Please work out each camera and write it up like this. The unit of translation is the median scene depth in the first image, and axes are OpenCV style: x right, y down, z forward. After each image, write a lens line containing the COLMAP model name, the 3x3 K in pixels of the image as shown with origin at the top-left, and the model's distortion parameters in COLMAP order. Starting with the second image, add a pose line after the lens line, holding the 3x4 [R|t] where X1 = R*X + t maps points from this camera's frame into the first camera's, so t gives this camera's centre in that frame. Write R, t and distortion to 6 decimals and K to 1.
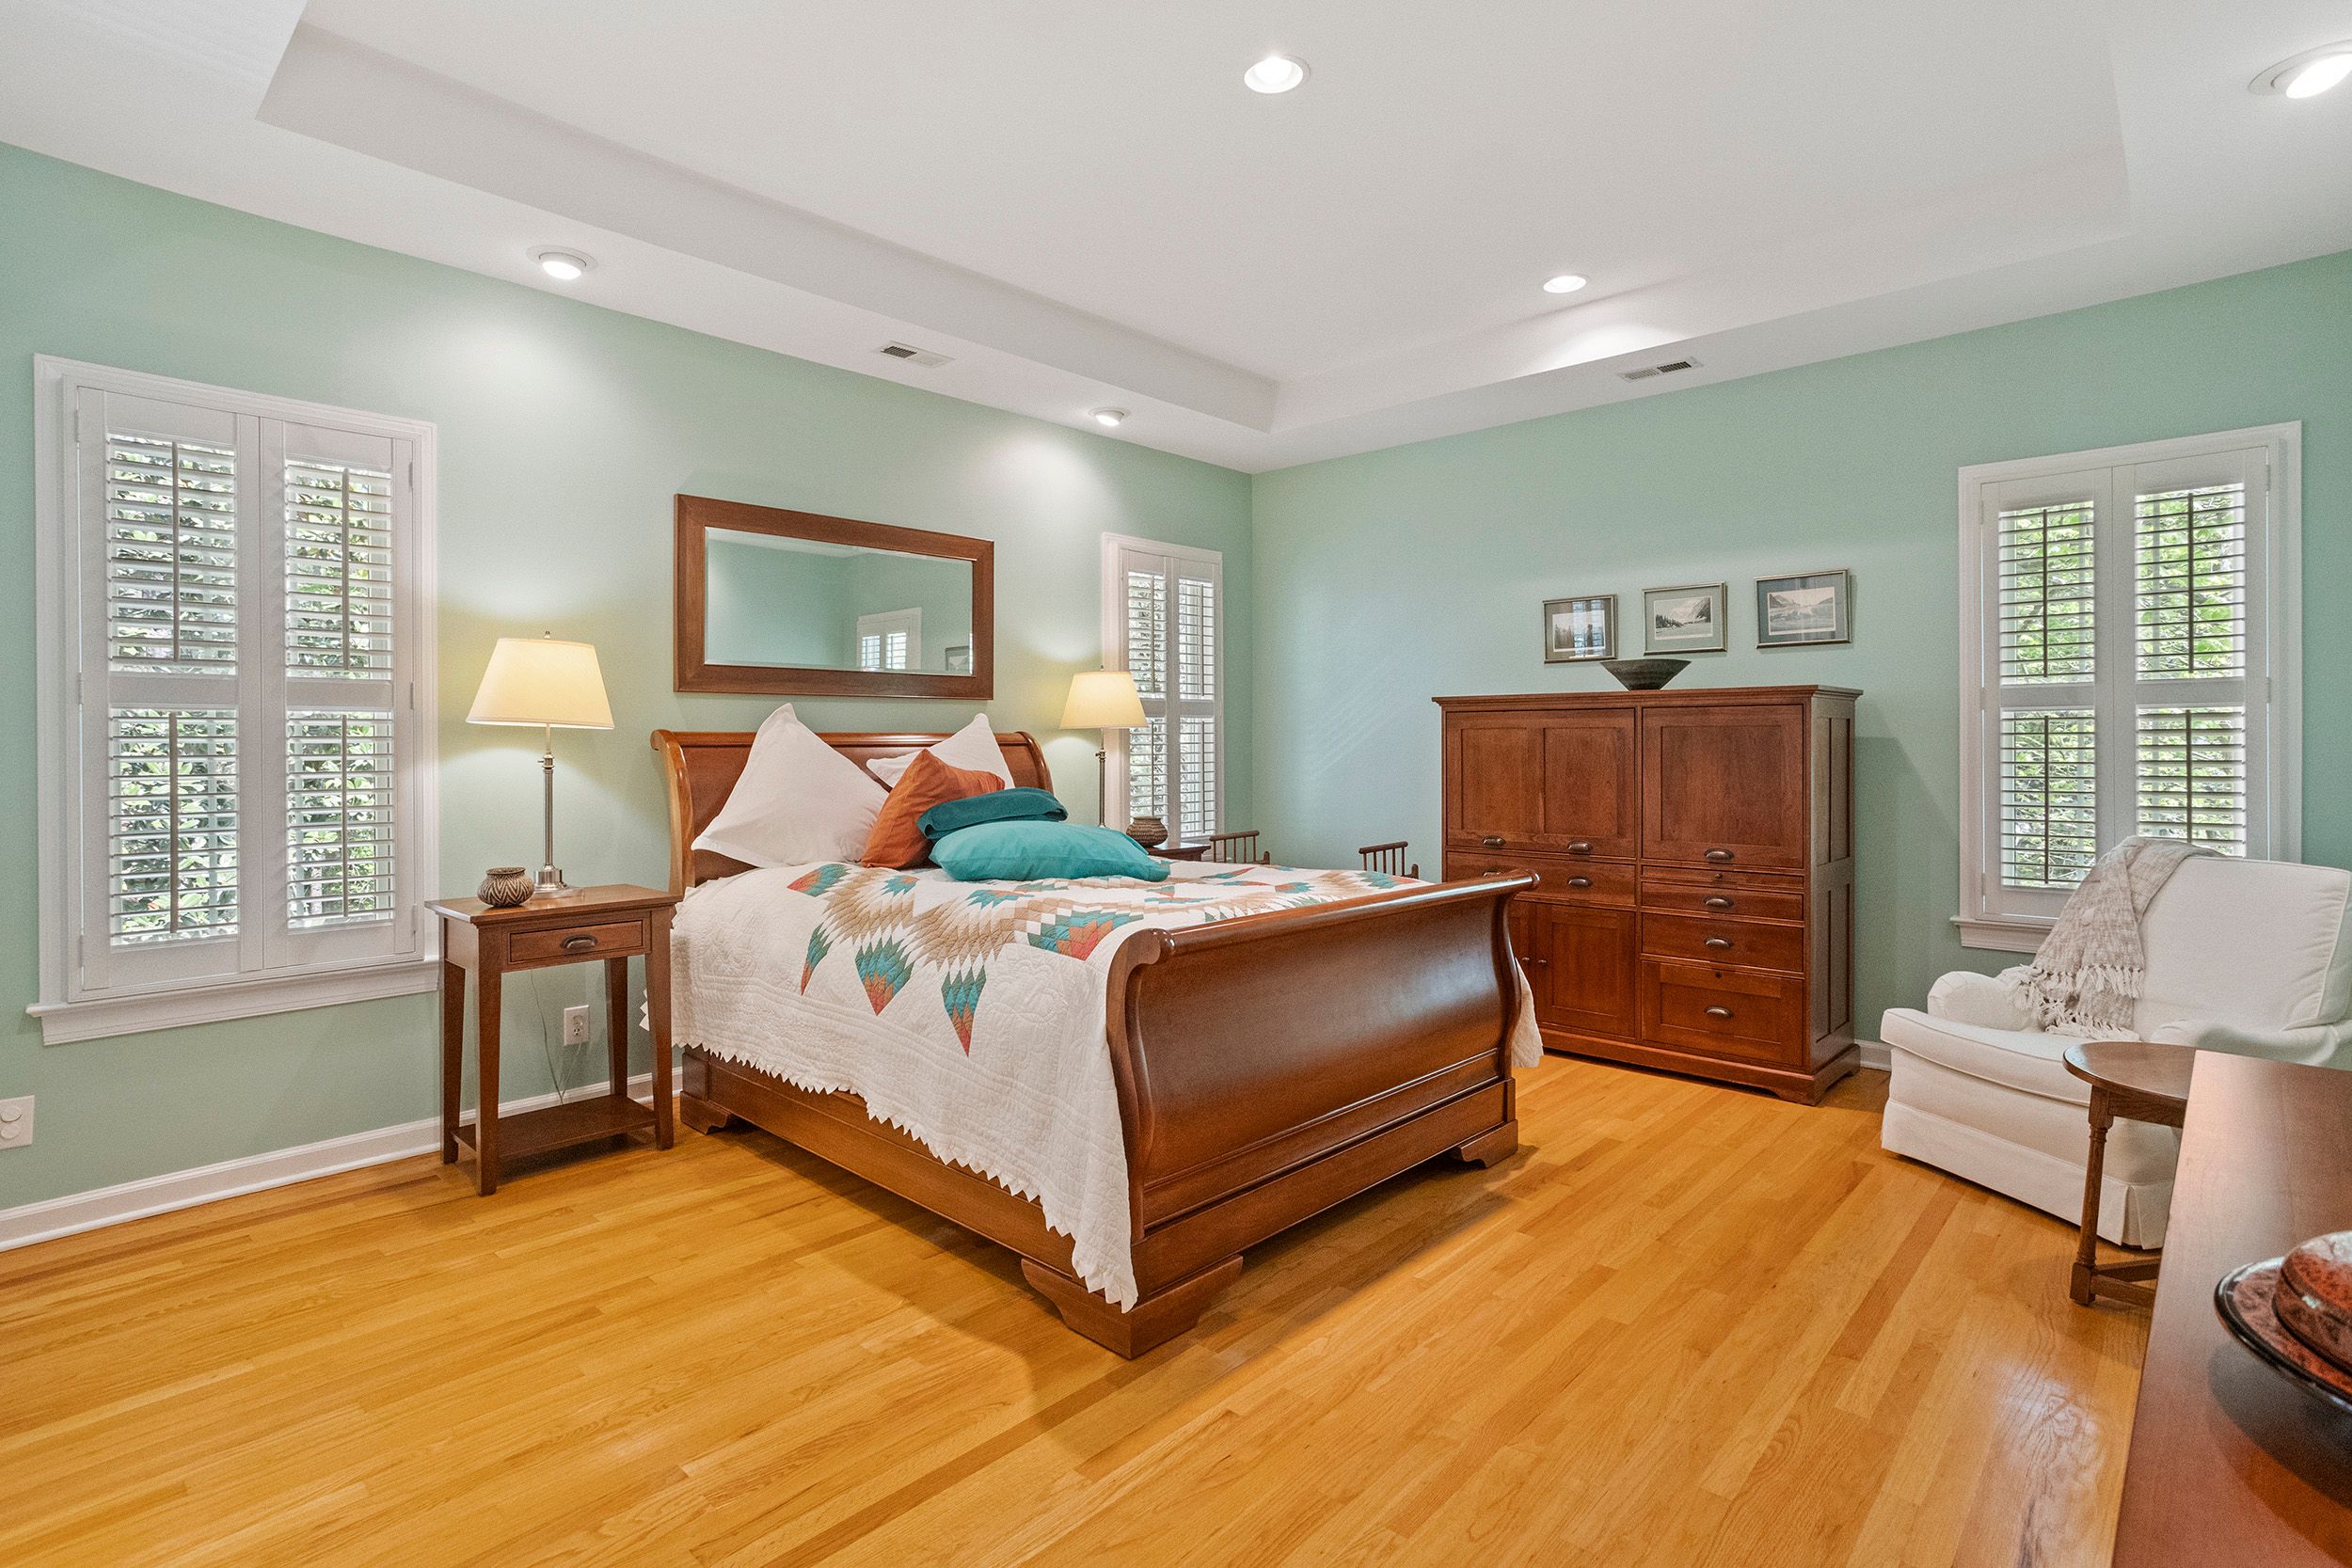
lens RADIAL K [[1152.1, 0, 1173.3], [0, 1152.1, 767.3], [0, 0, 1]] dist [-0.048893, 0.029726]
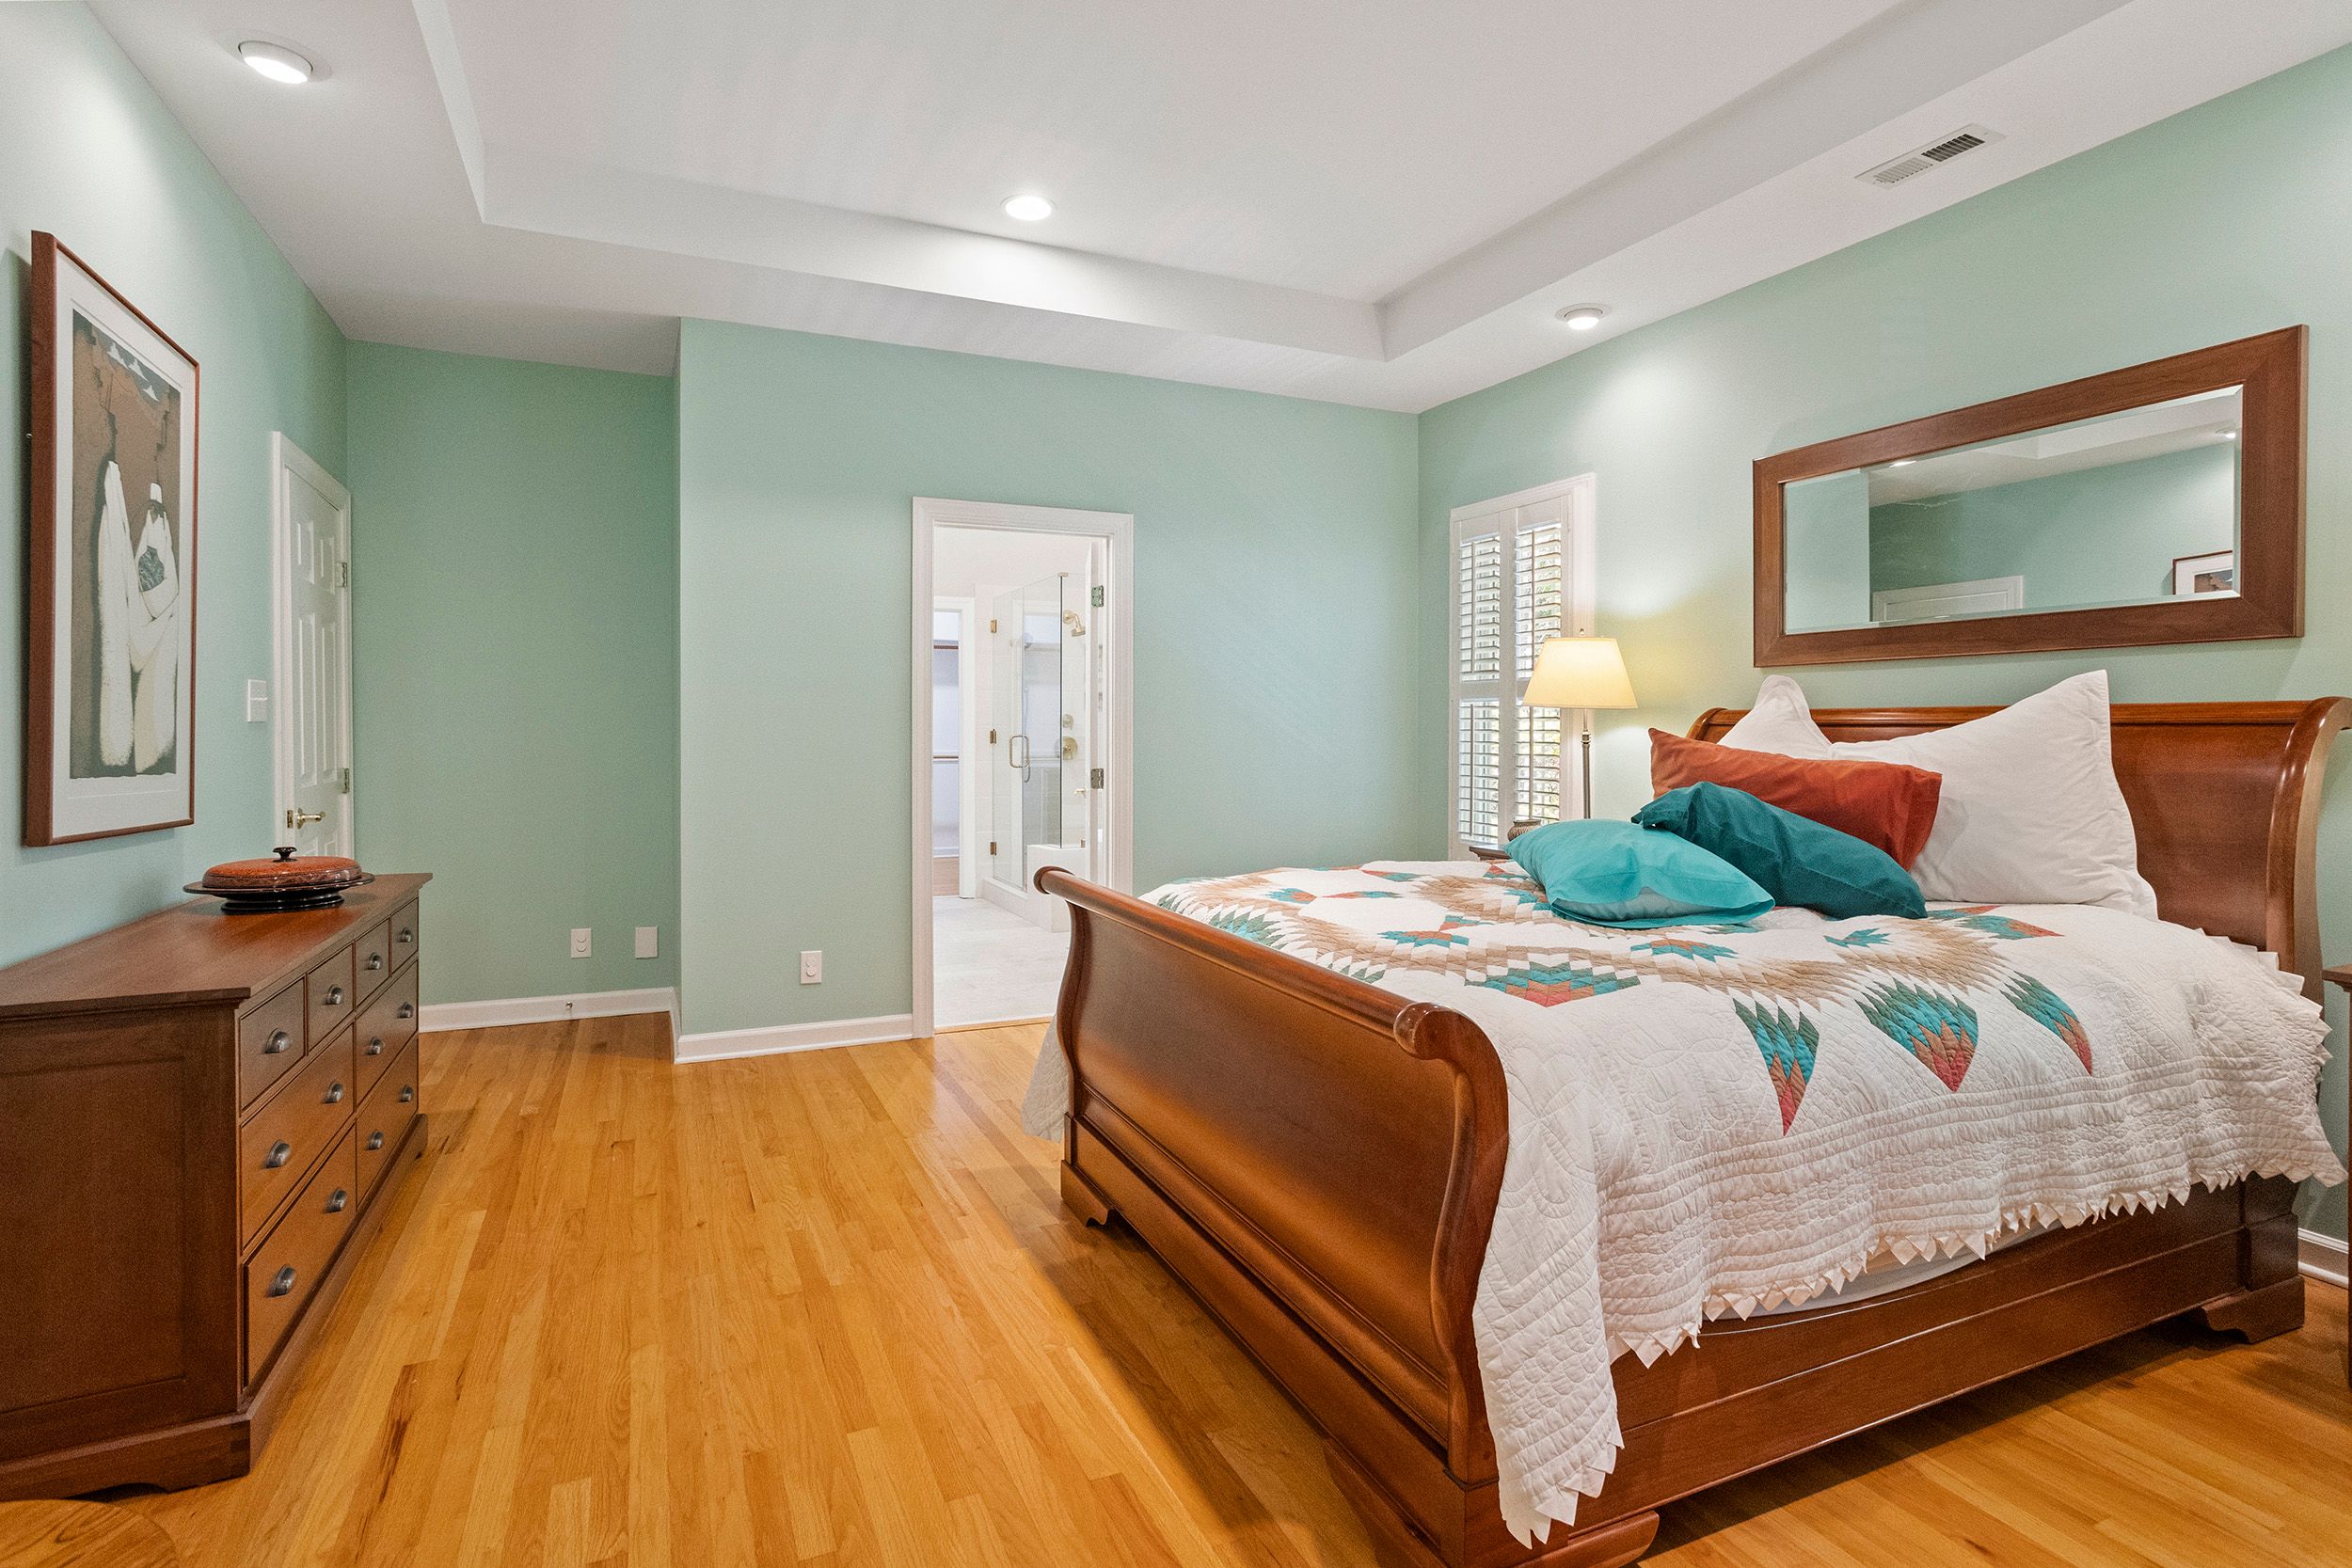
lens RADIAL K [[1152.1, 0, 1173.3], [0, 1152.1, 767.3], [0, 0, 1]] dist [-0.048893, 0.029726]
pose [[-0.378139, 0.039319, -0.924913, 0.807149], [-0.013017, 0.998773, 0.047781, -0.028025], [0.925657, 0.030107, -0.377164, 1.160225]]
